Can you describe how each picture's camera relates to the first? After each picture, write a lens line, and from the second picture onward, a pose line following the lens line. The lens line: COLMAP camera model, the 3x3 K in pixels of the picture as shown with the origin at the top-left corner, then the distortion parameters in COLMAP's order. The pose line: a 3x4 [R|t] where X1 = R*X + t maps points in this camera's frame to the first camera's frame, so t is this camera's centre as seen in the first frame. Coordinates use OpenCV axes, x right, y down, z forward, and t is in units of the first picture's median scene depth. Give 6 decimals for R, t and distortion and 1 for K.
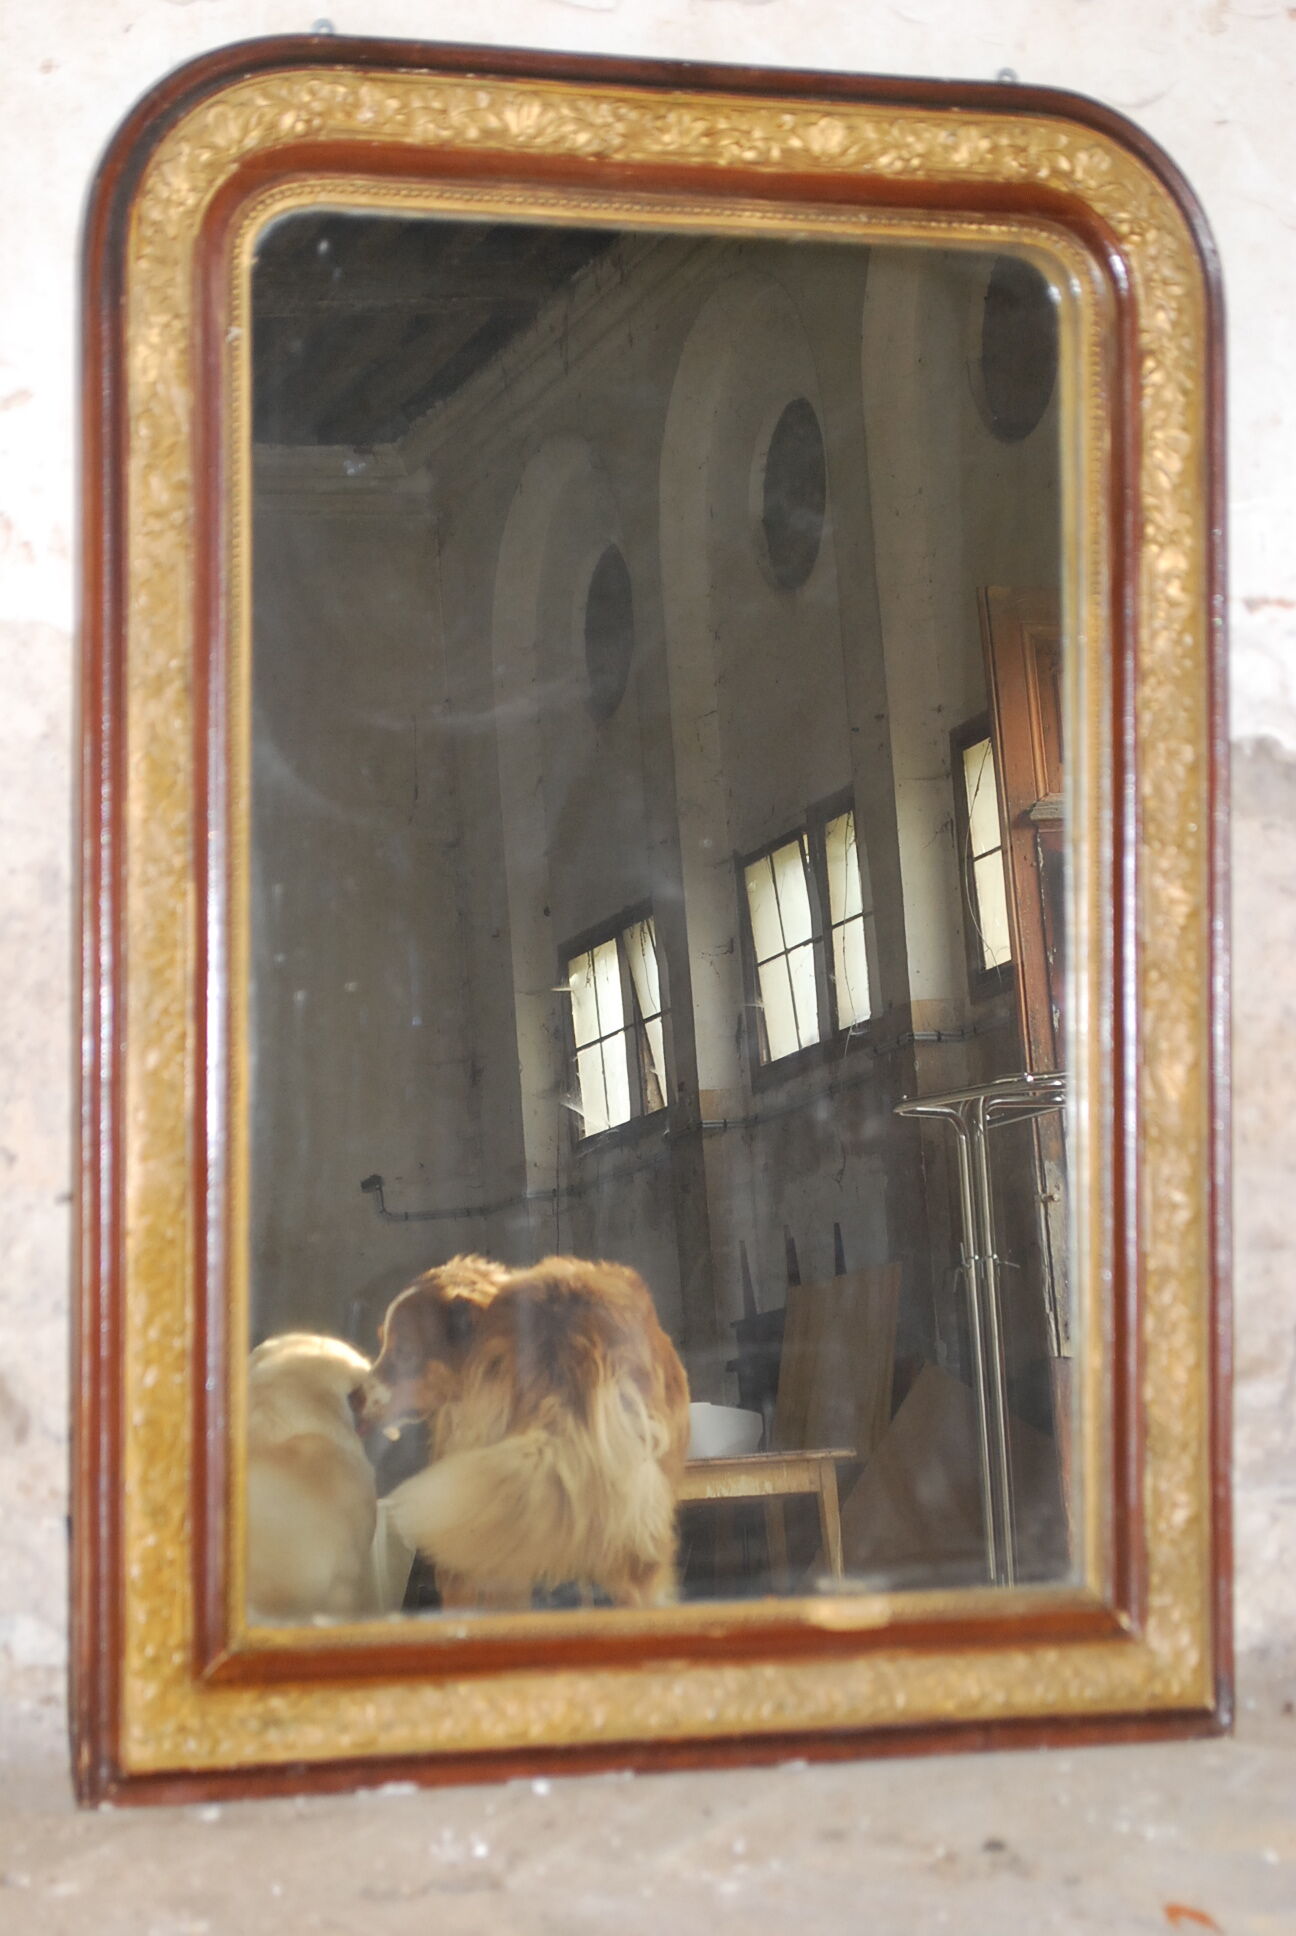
lens RADIAL K [[4285.1, 0, 648.0], [0, 4285.1, 968.0], [0, 0, 1]] dist [0.092543, -0.121259]
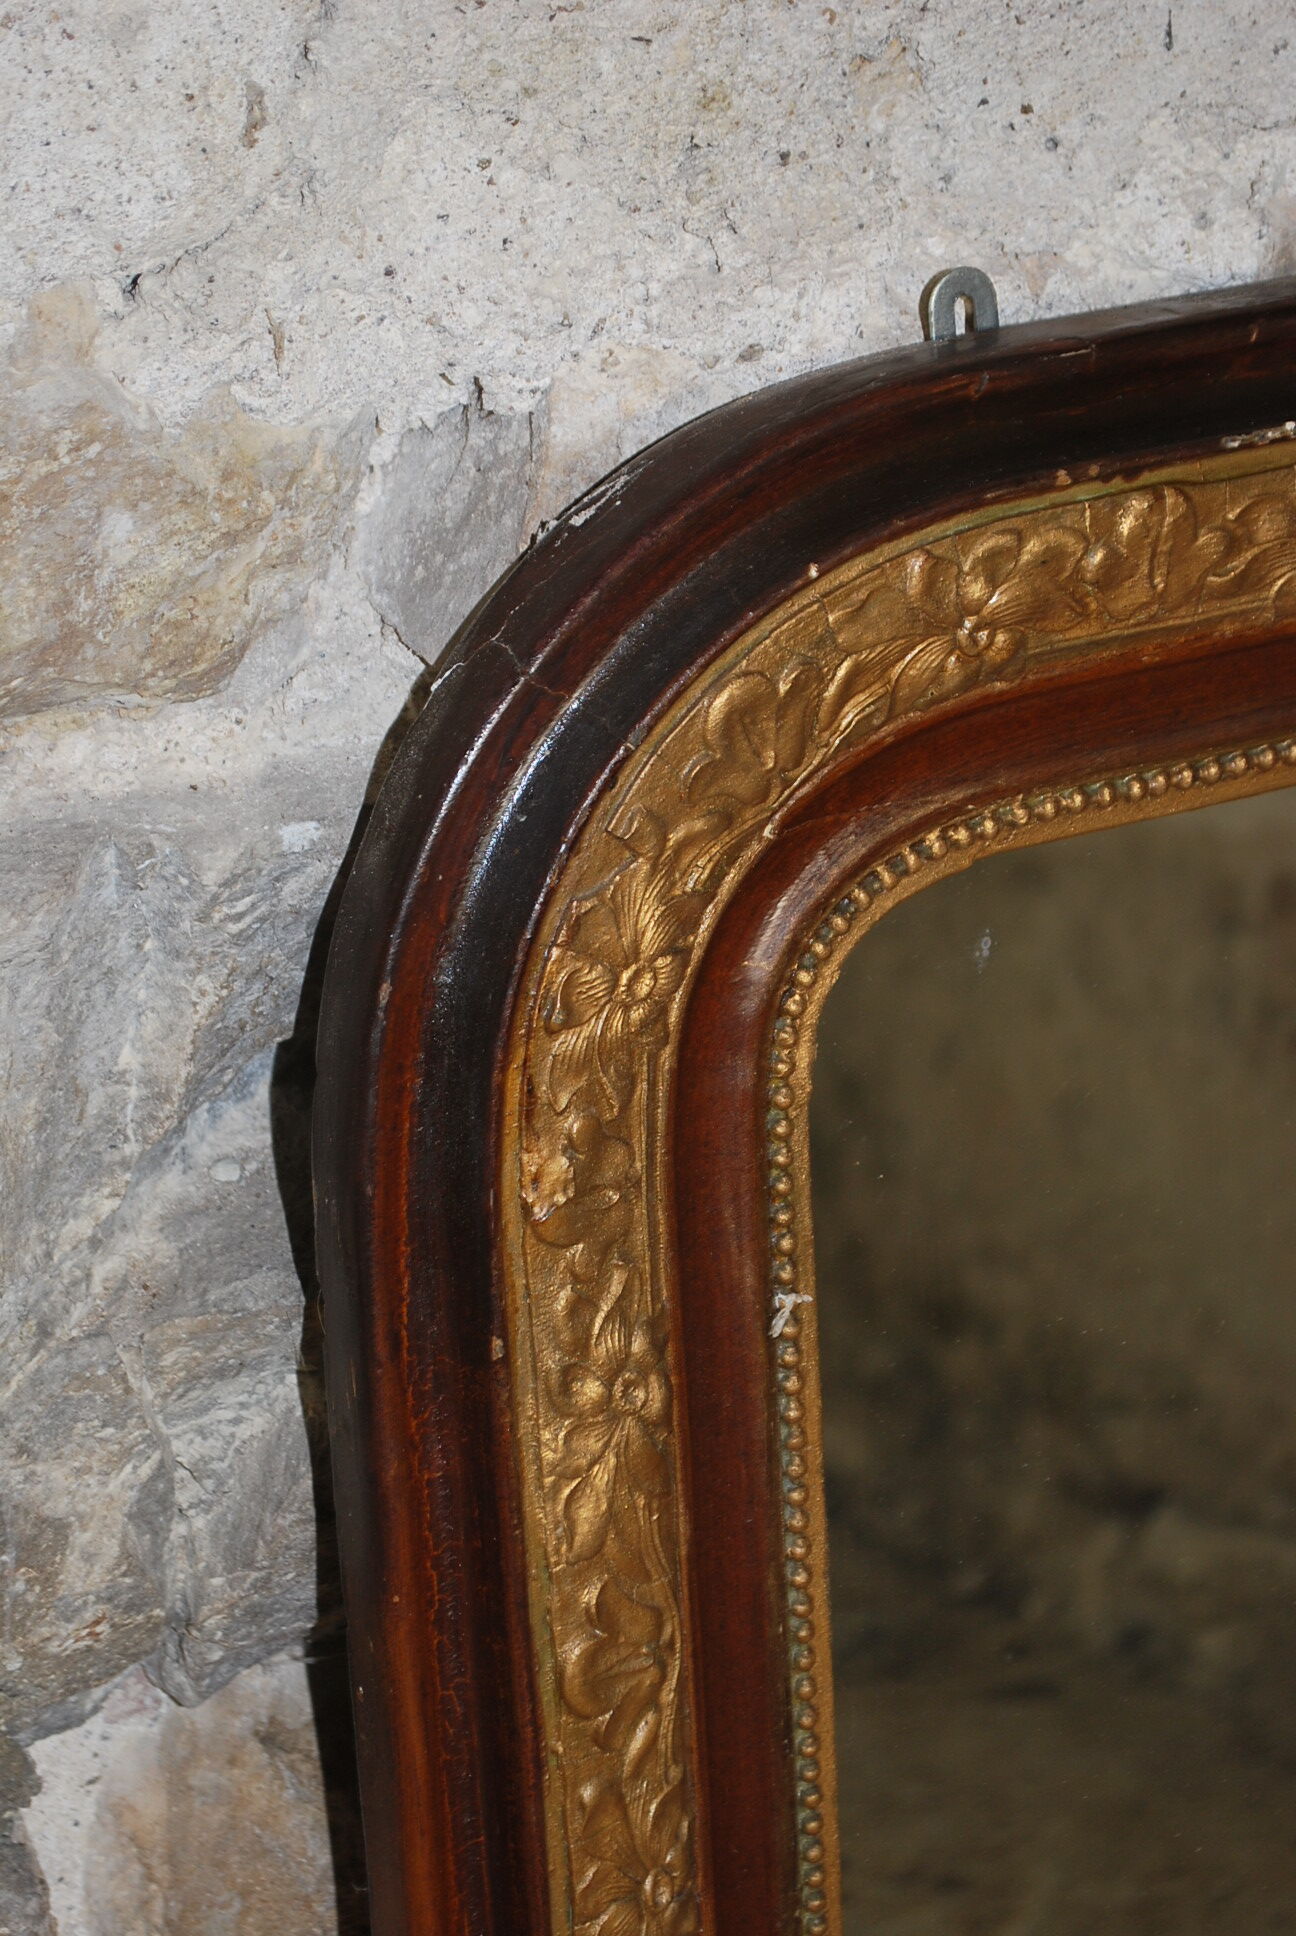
lens RADIAL K [[4285.1, 0, 648.0], [0, 4285.1, 968.0], [0, 0, 1]] dist [0.092543, -0.121259]
pose [[0.980140, -0.108808, 0.165792, -0.152411], [0.043806, 0.934174, 0.354119, -0.278212], [-0.193410, -0.339823, 0.920387, 0.677130]]
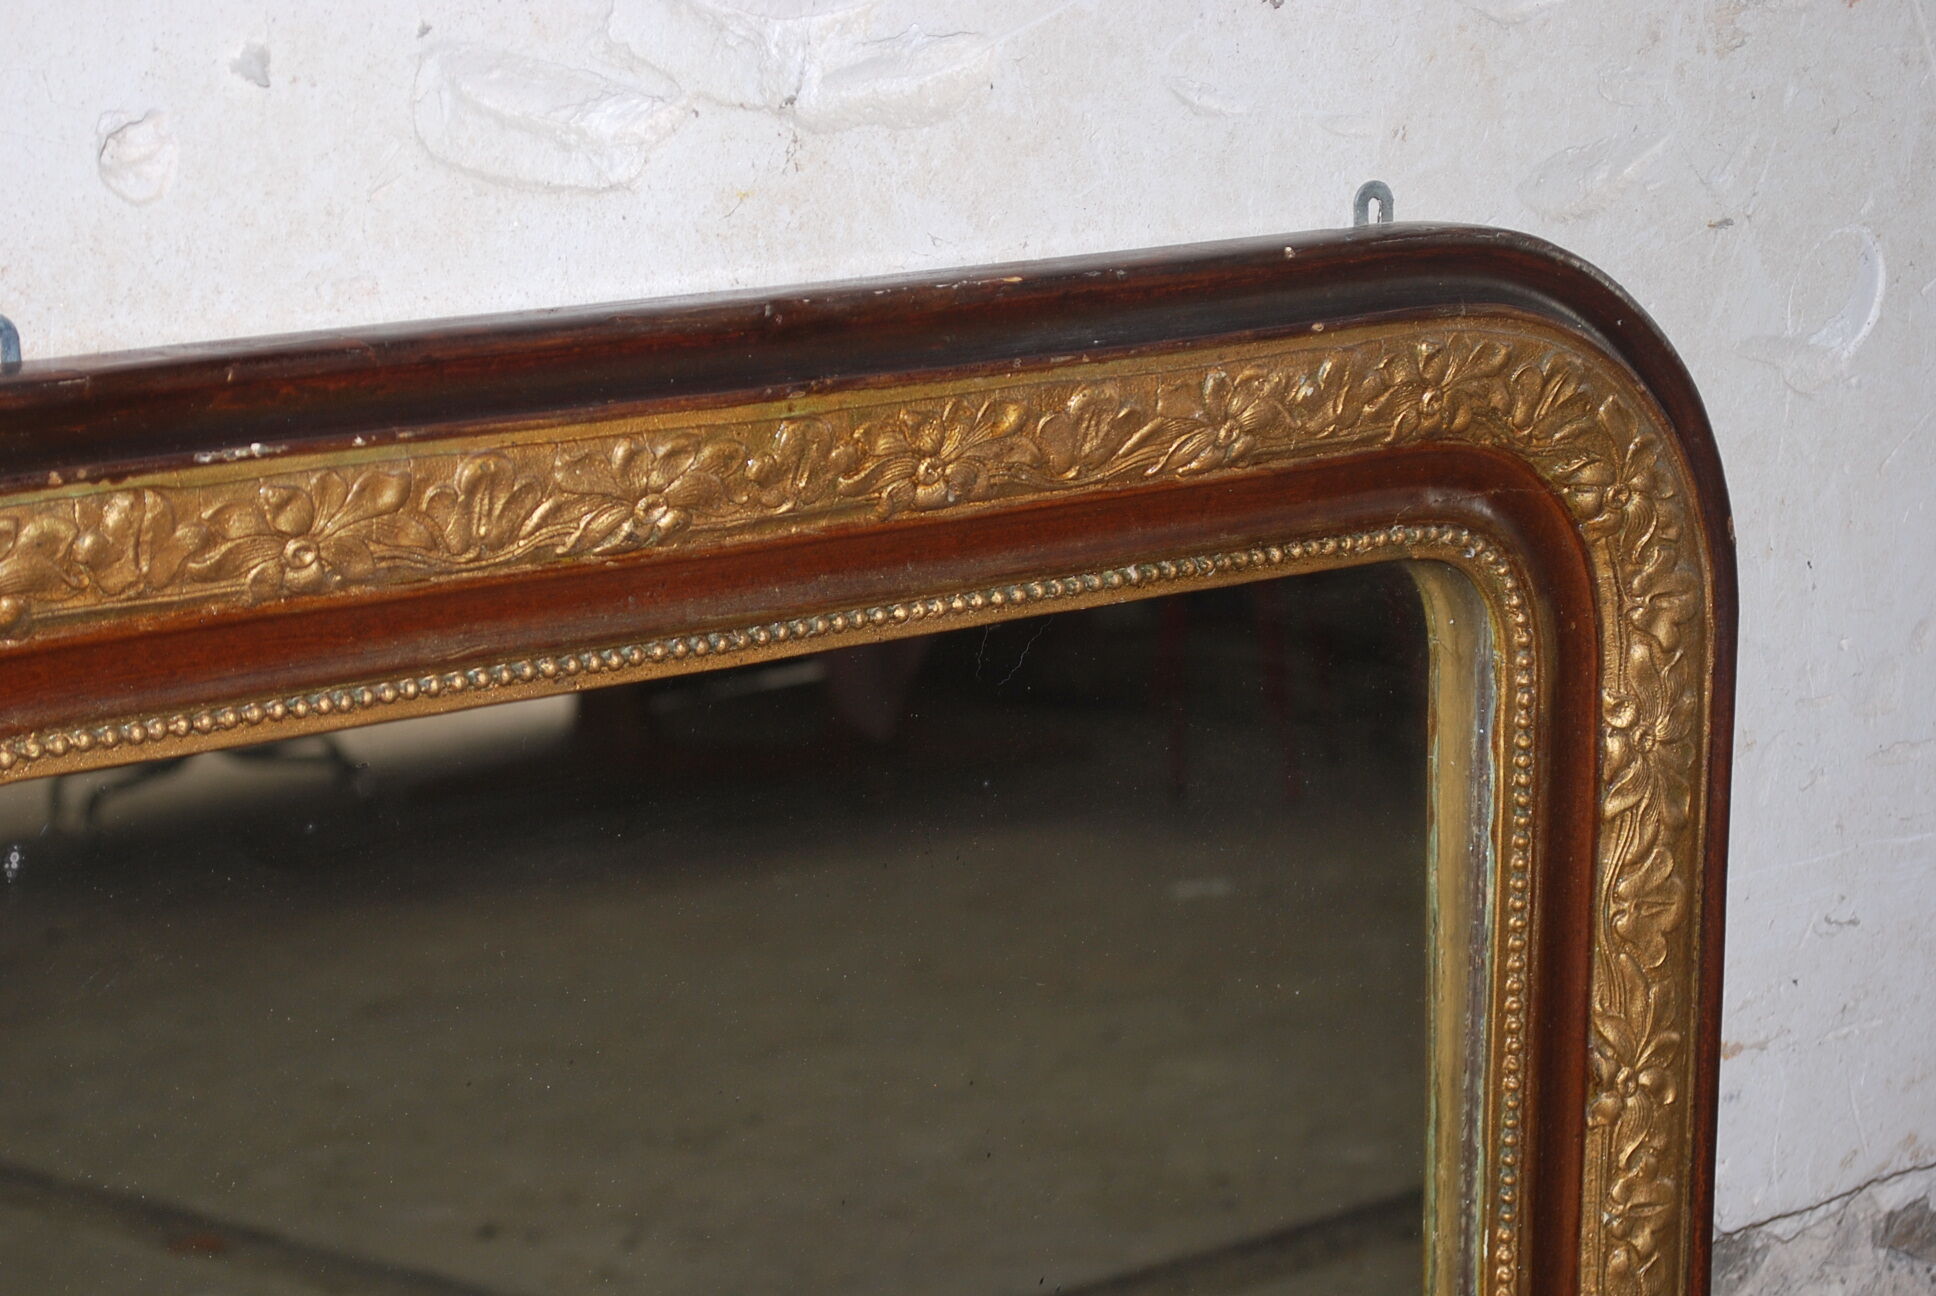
lens RADIAL K [[4285.1, 0, 968.0], [0, 4285.1, 648.0], [0, 0, 1]] dist [0.092543, -0.121259]
pose [[0.950742, -0.066122, 0.302850, -0.109268], [-0.011445, 0.968831, 0.247457, -0.283203], [-0.309773, -0.238733, 0.920352, 0.579474]]
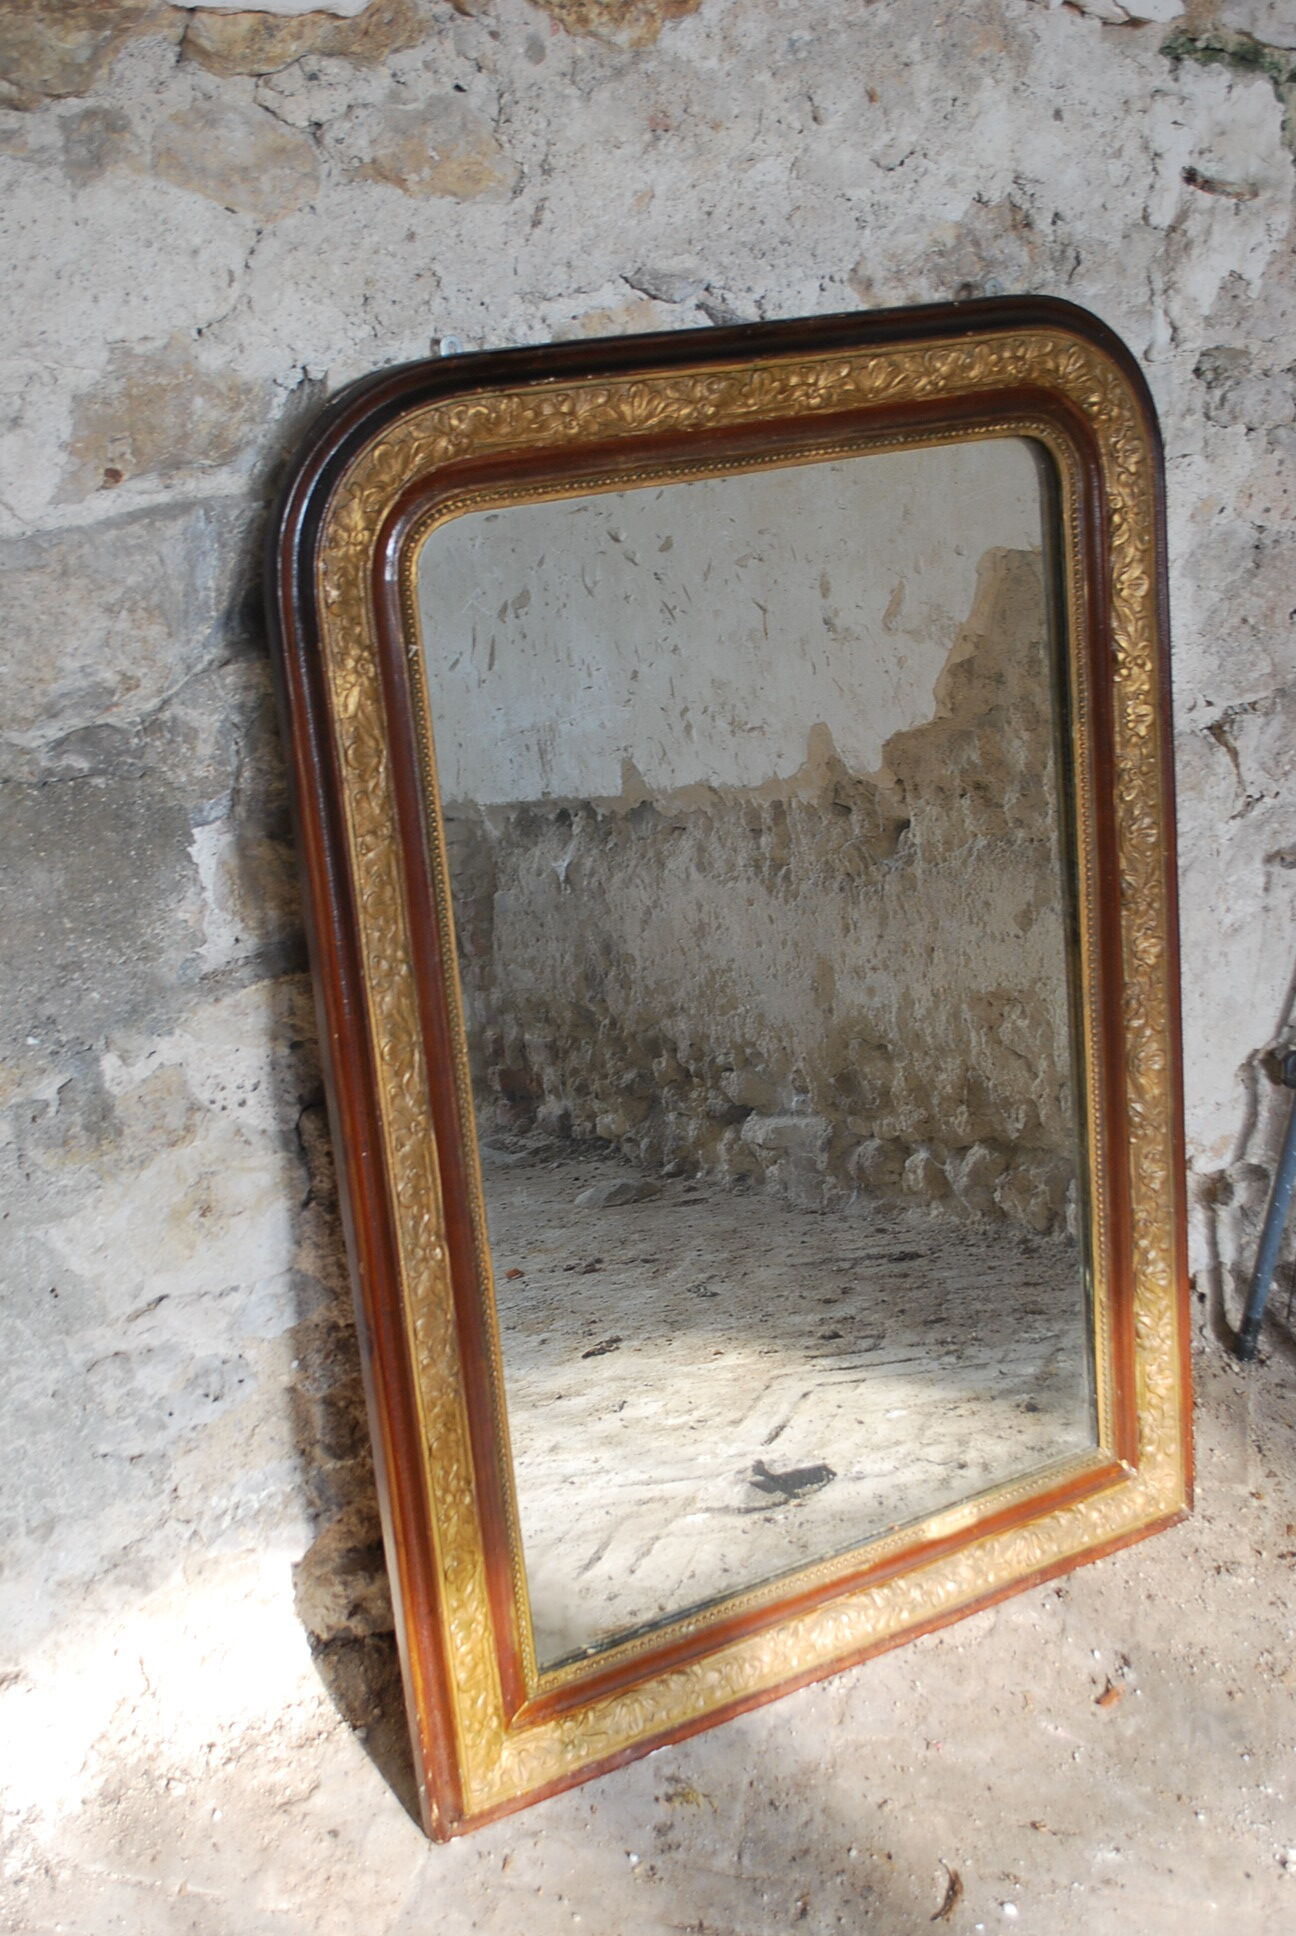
lens RADIAL K [[2459.9, 0, 648.0], [0, 2459.9, 968.0], [0, 0, 1]] dist [-0.053249, -0.020282]
pose [[0.971728, -0.140903, 0.189452, -0.161148], [0.081959, 0.953812, 0.289007, -0.236072], [-0.221423, -0.265309, 0.938394, 0.365024]]
